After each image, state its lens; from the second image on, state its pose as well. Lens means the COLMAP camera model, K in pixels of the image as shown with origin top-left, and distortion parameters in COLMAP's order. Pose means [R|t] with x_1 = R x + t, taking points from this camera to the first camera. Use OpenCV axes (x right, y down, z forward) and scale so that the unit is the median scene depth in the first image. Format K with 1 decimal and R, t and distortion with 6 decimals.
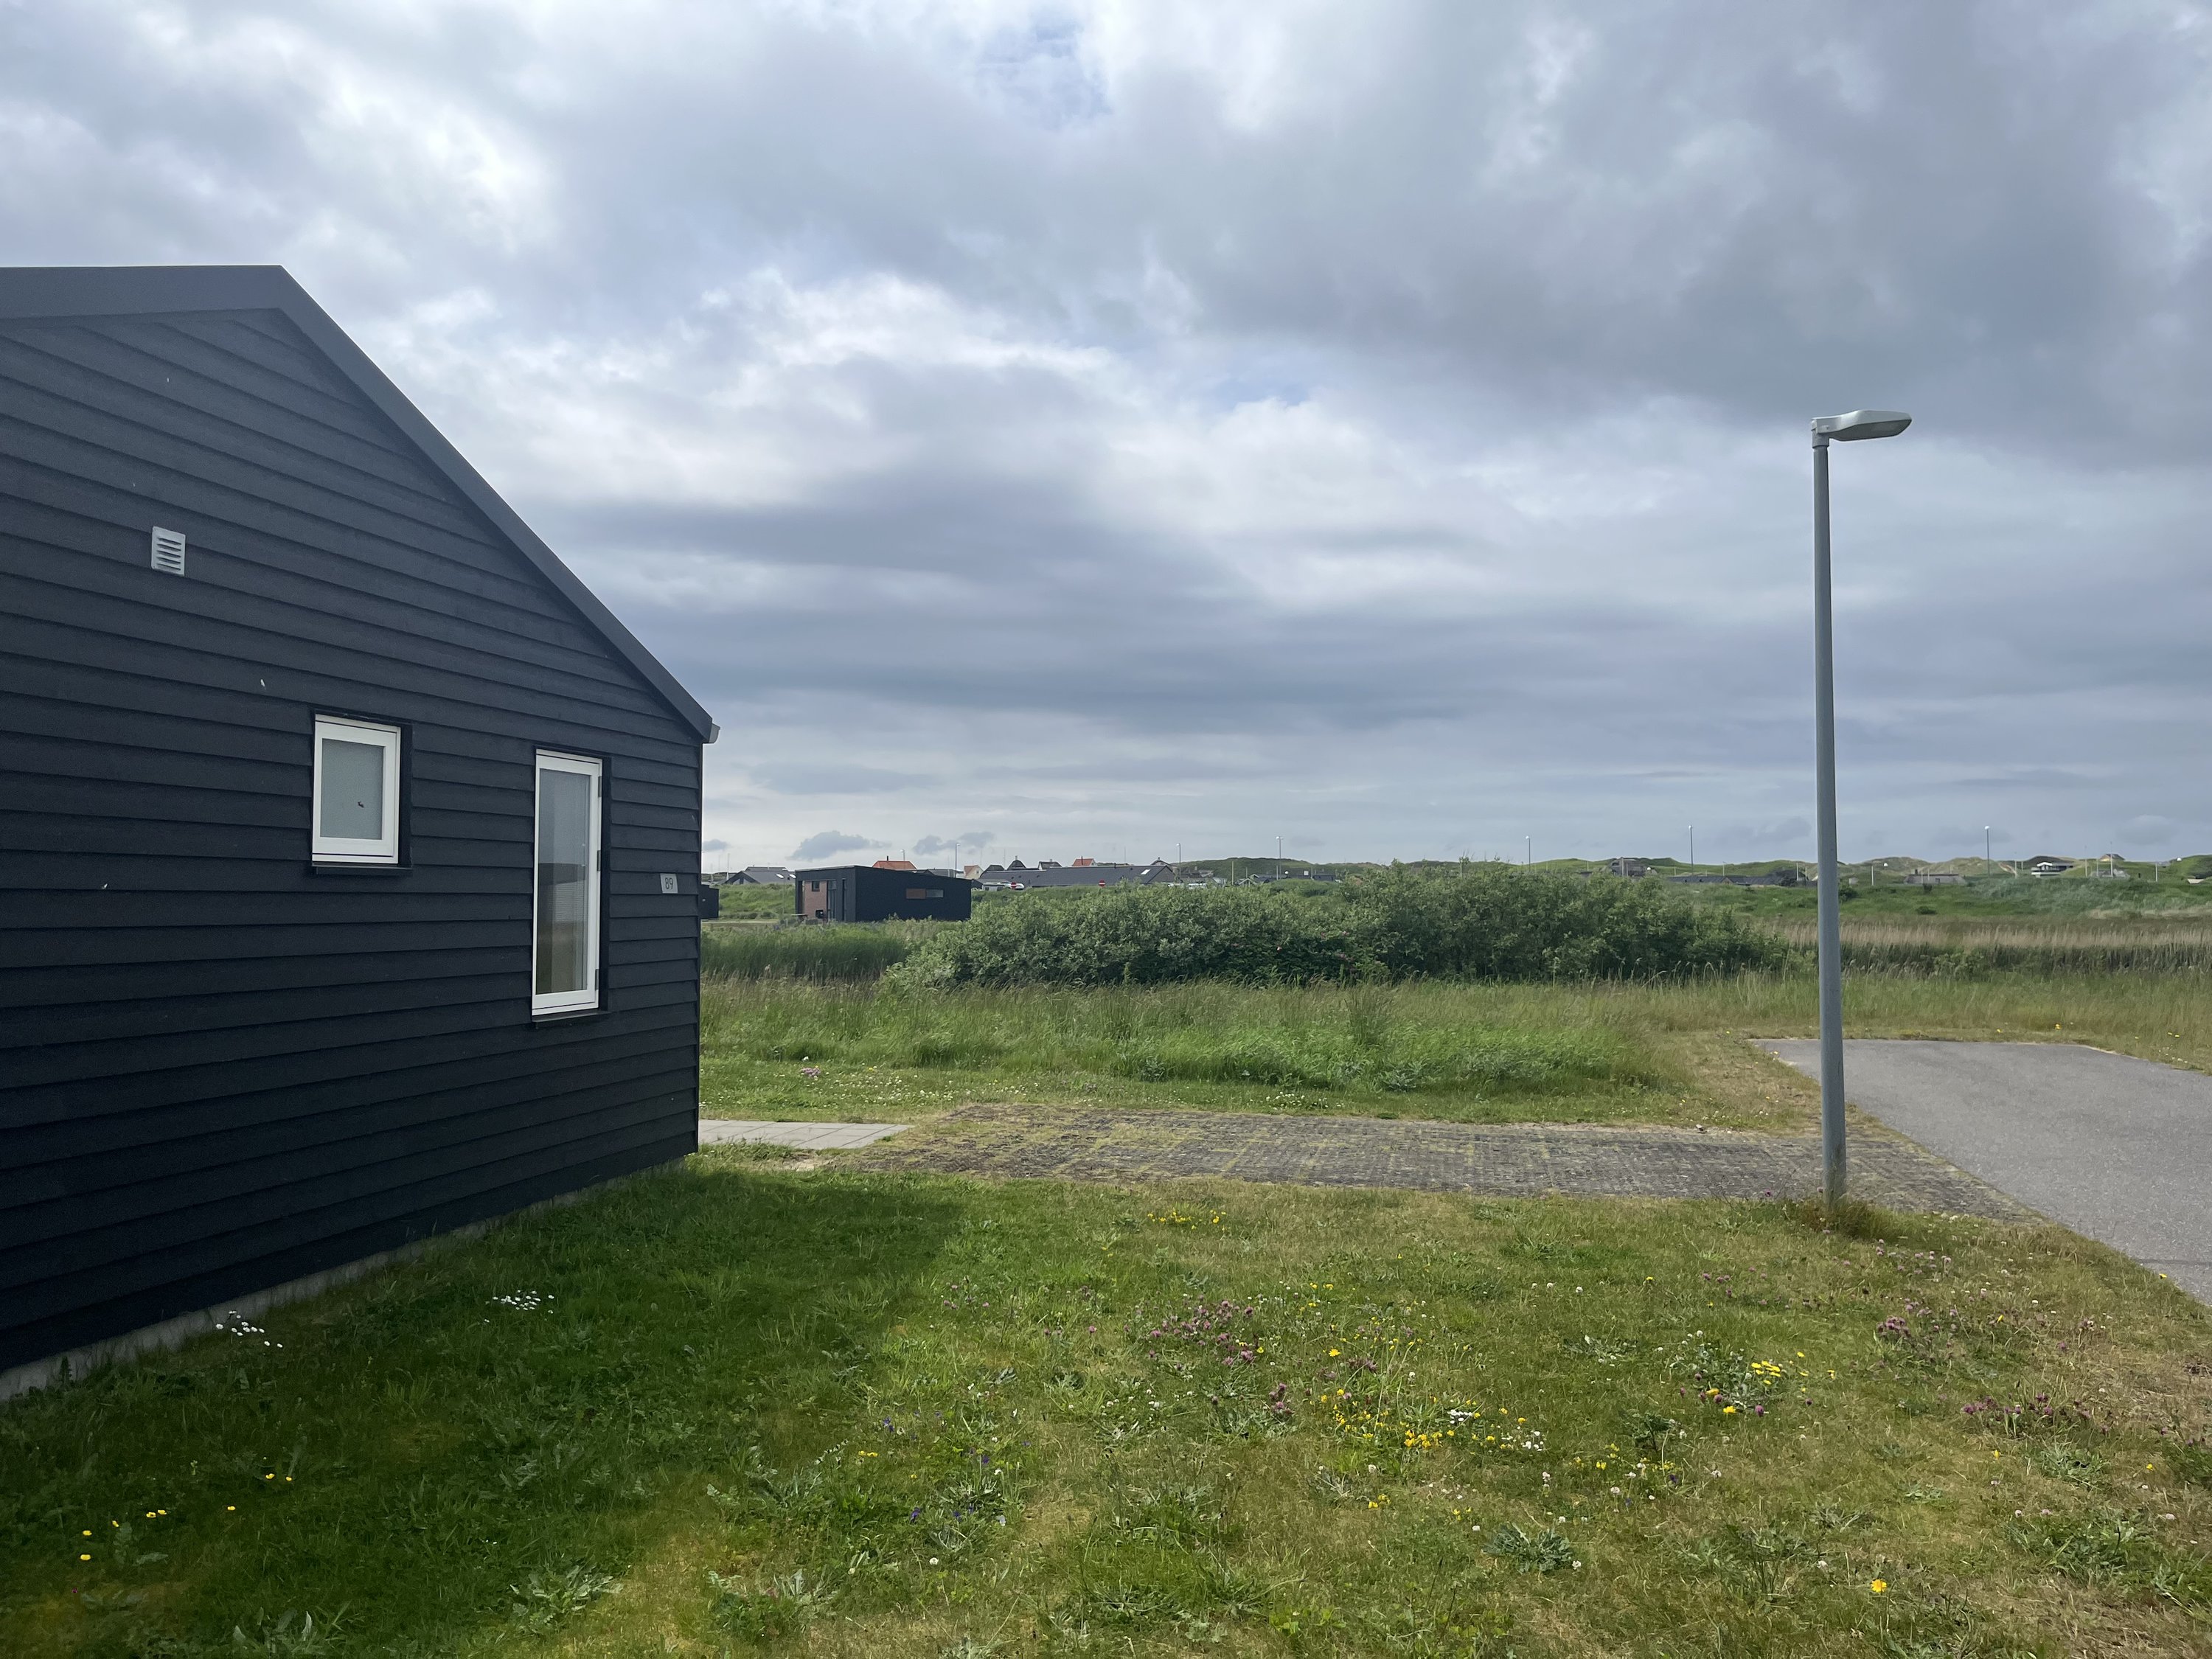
lens RADIAL K [[1696.8, 0, 1106.0], [0, 1696.8, 829.5], [0, 0, 1]] dist [0.103700, -0.148219]
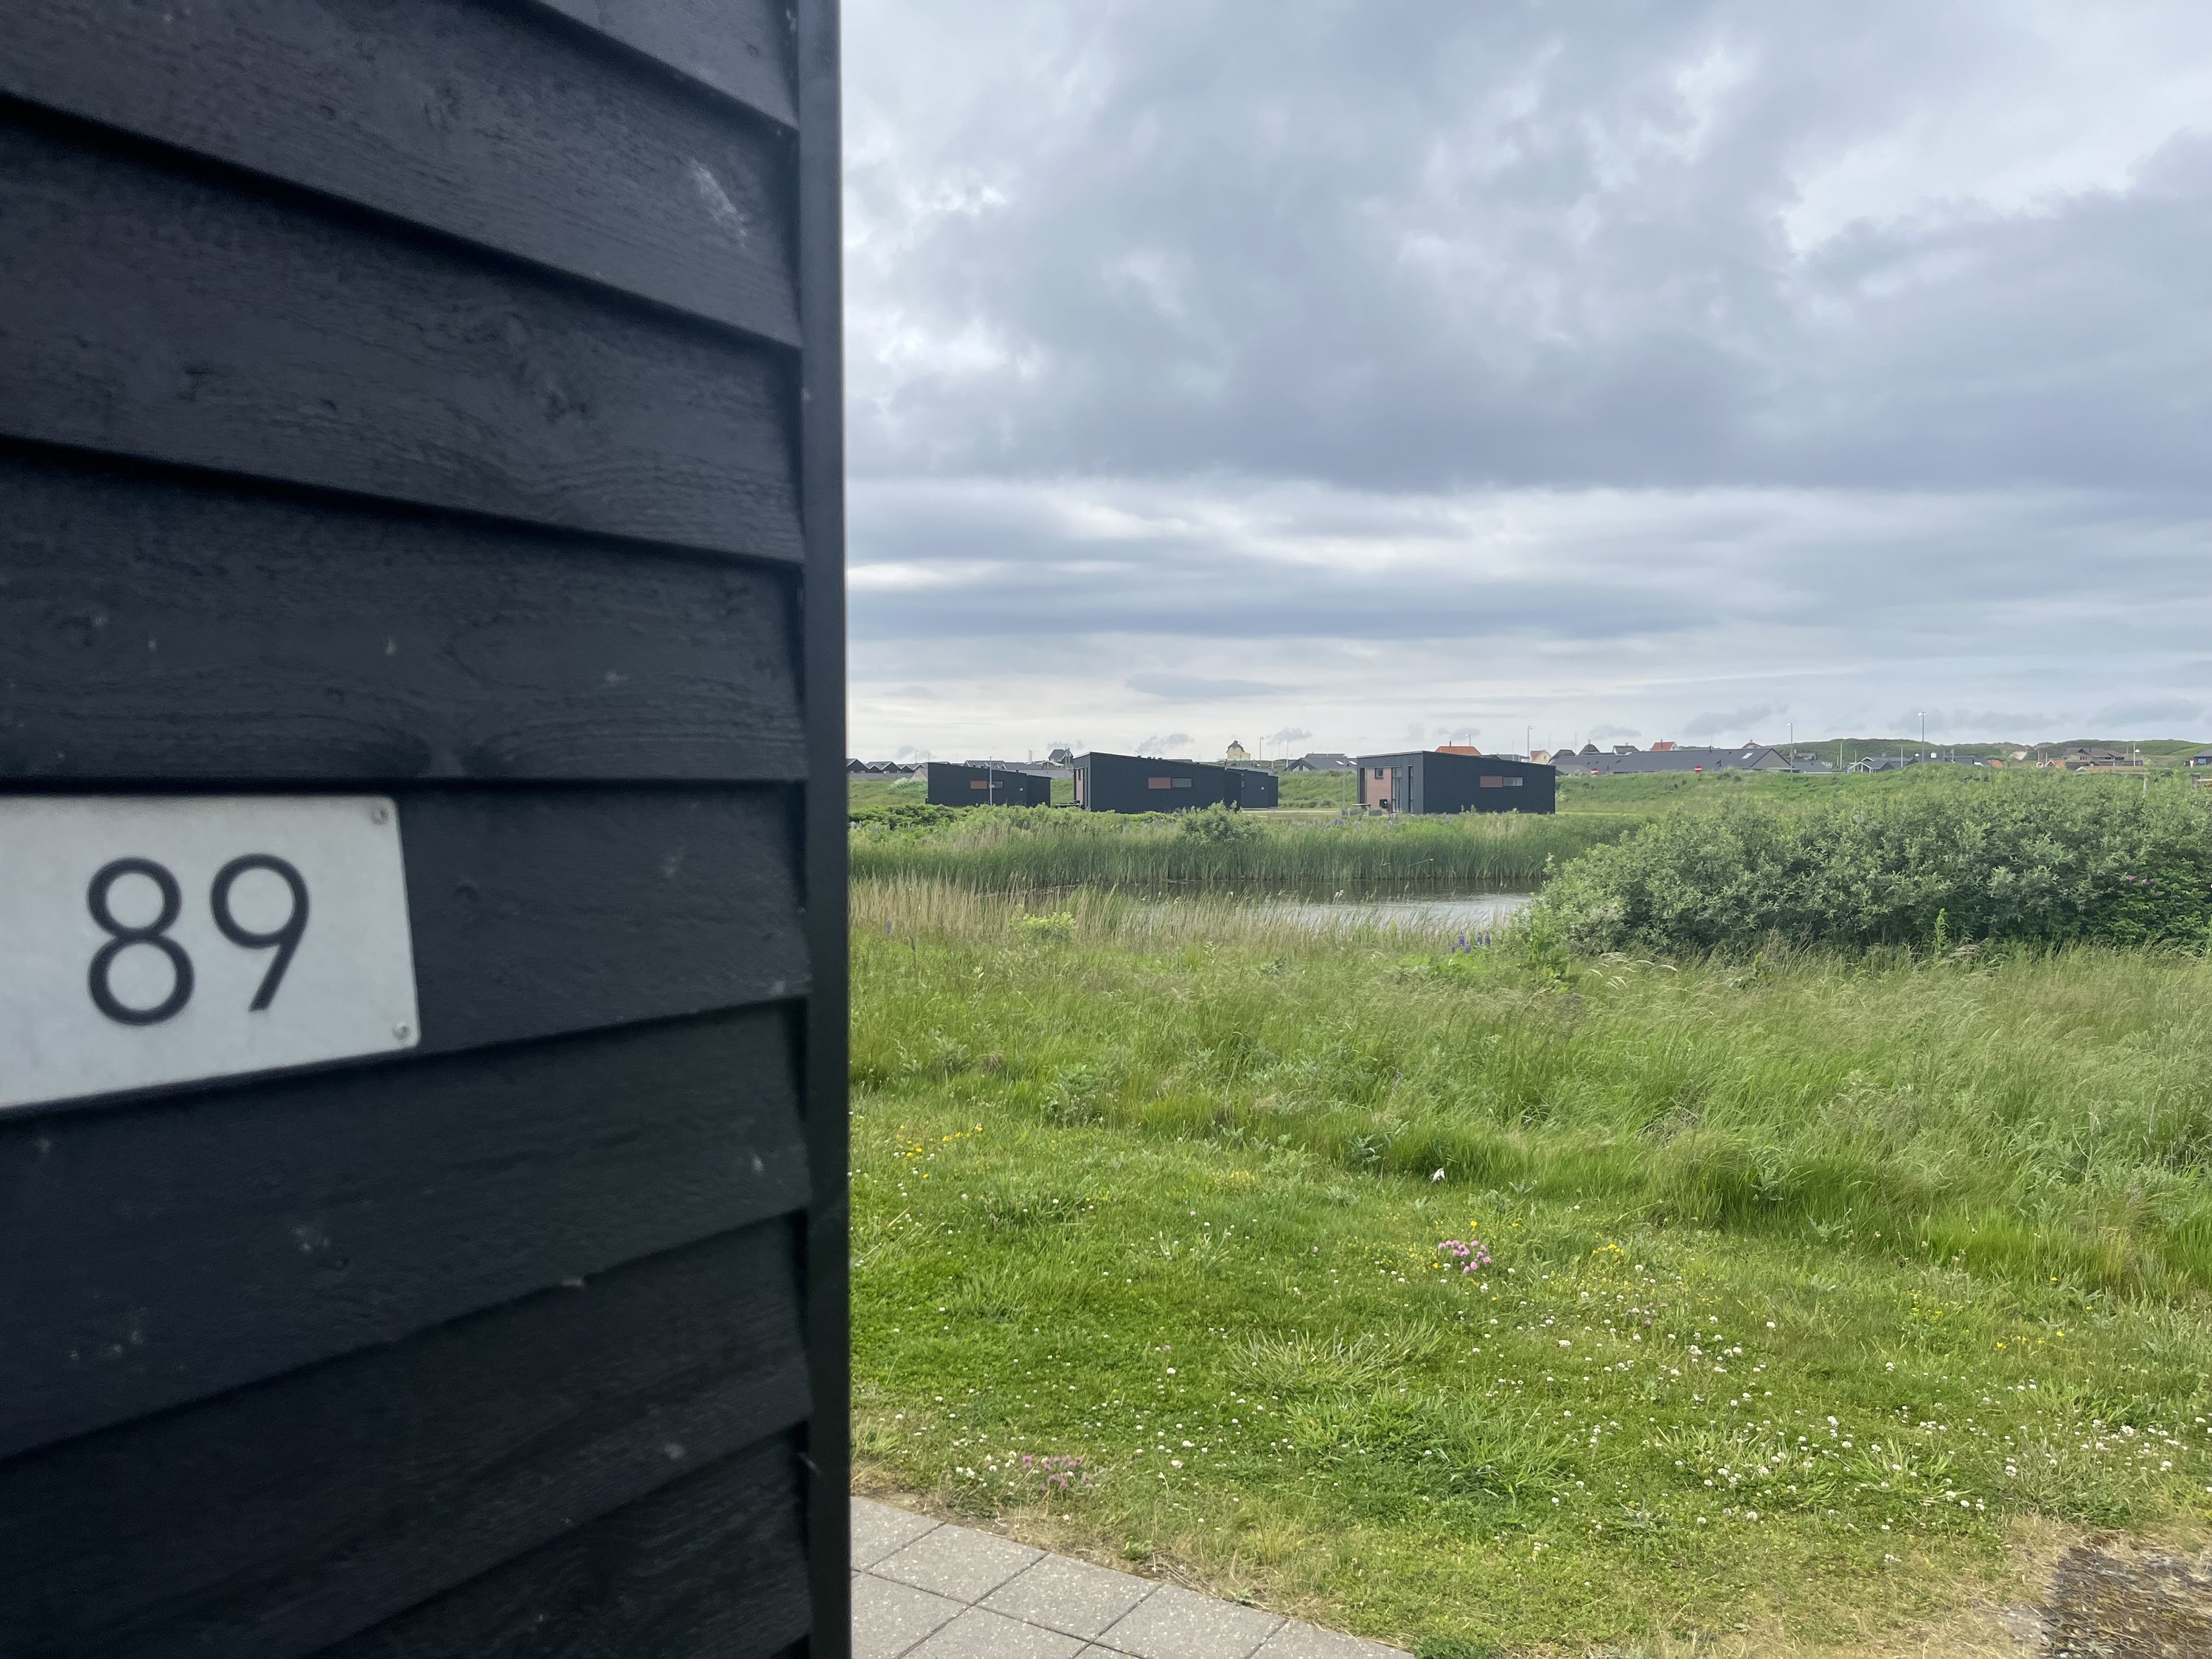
lens RADIAL K [[1696.8, 0, 1106.0], [0, 1696.8, 829.5], [0, 0, 1]] dist [0.103700, -0.148219]
pose [[0.947694, 0.008364, -0.319072, -0.021520], [0.012978, 0.997820, 0.064701, 0.002500], [0.318918, -0.065458, 0.945519, 0.102424]]
